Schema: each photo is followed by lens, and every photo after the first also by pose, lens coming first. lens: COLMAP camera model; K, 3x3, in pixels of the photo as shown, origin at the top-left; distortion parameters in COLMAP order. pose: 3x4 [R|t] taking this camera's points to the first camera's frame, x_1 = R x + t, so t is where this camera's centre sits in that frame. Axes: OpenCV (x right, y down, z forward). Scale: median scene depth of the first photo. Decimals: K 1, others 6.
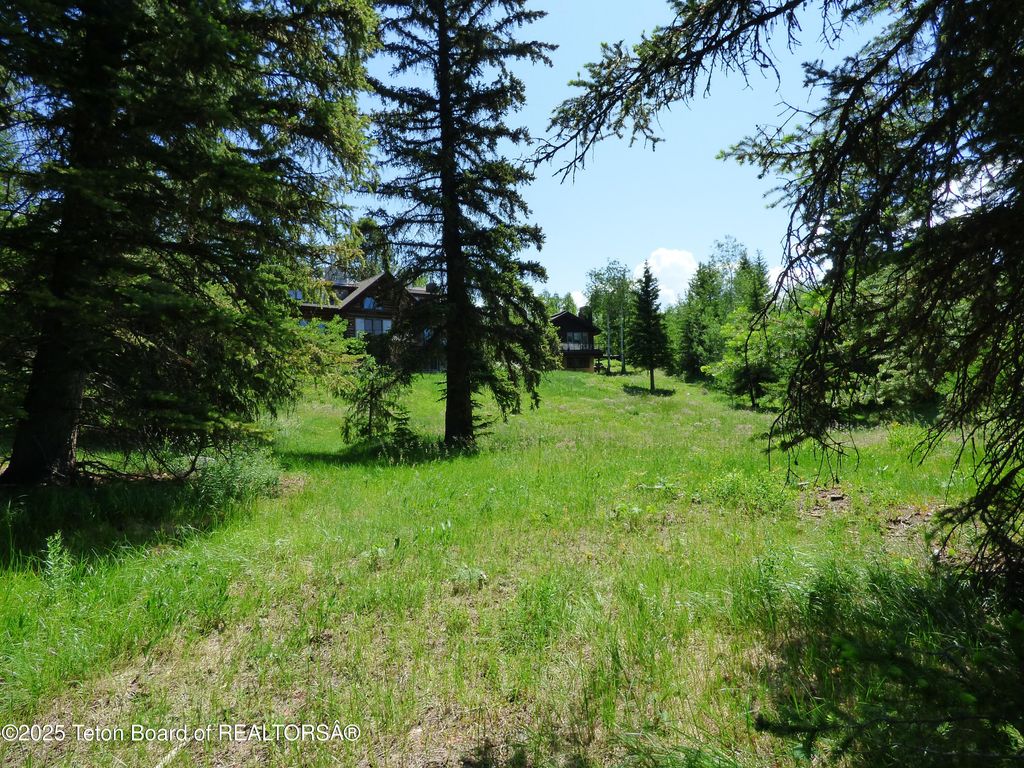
lens RADIAL K [[651.4, 0, 512.0], [0, 651.4, 384.0], [0, 0, 1]] dist [0.002746, -0.004313]
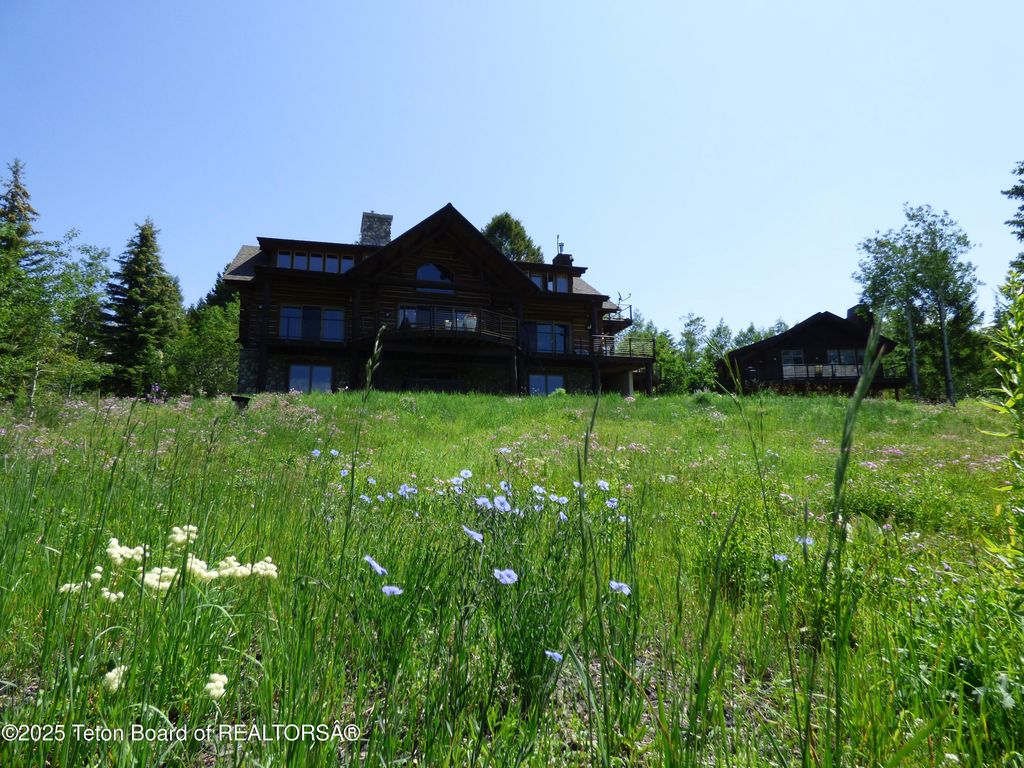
lens RADIAL K [[651.4, 0, 512.0], [0, 651.4, 384.0], [0, 0, 1]] dist [0.002746, -0.004313]
pose [[0.943840, -0.044371, -0.327410, 0.012323], [-0.000900, 0.990593, -0.136840, 0.026822], [0.330402, 0.129449, 0.934921, 0.406093]]
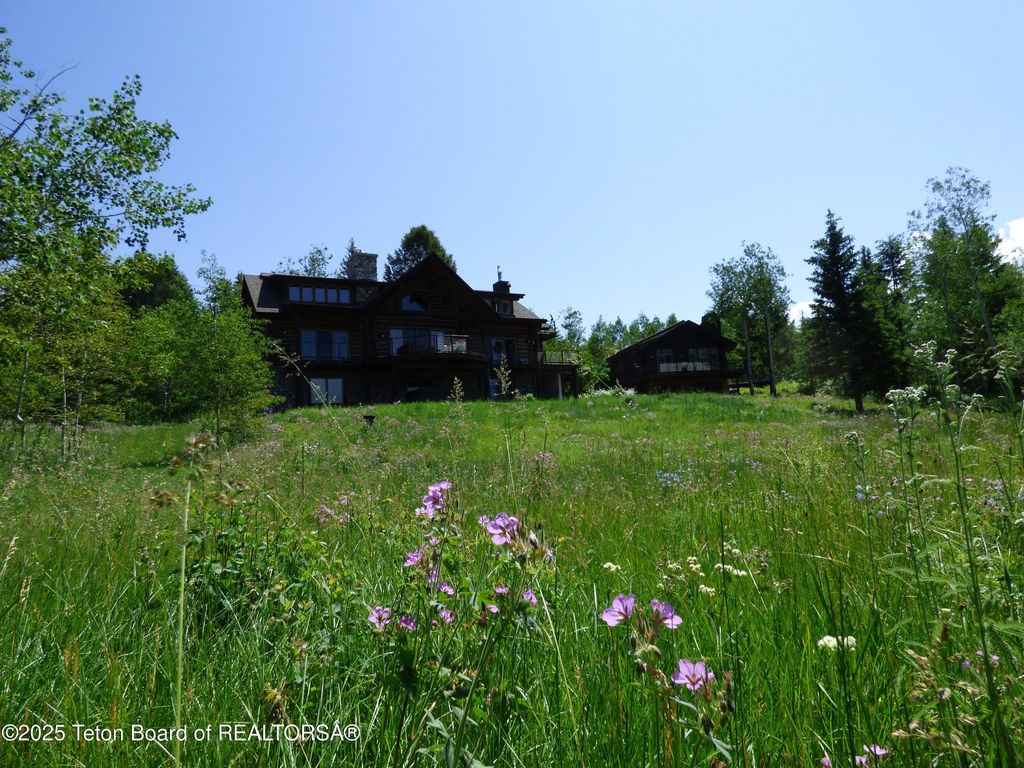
lens RADIAL K [[651.4, 0, 512.0], [0, 651.4, 384.0], [0, 0, 1]] dist [0.002746, -0.004313]
pose [[0.991336, -0.056351, -0.118651, -0.027695], [0.045050, 0.994375, -0.095861, 0.021027], [0.123385, 0.089685, 0.988298, 0.266119]]
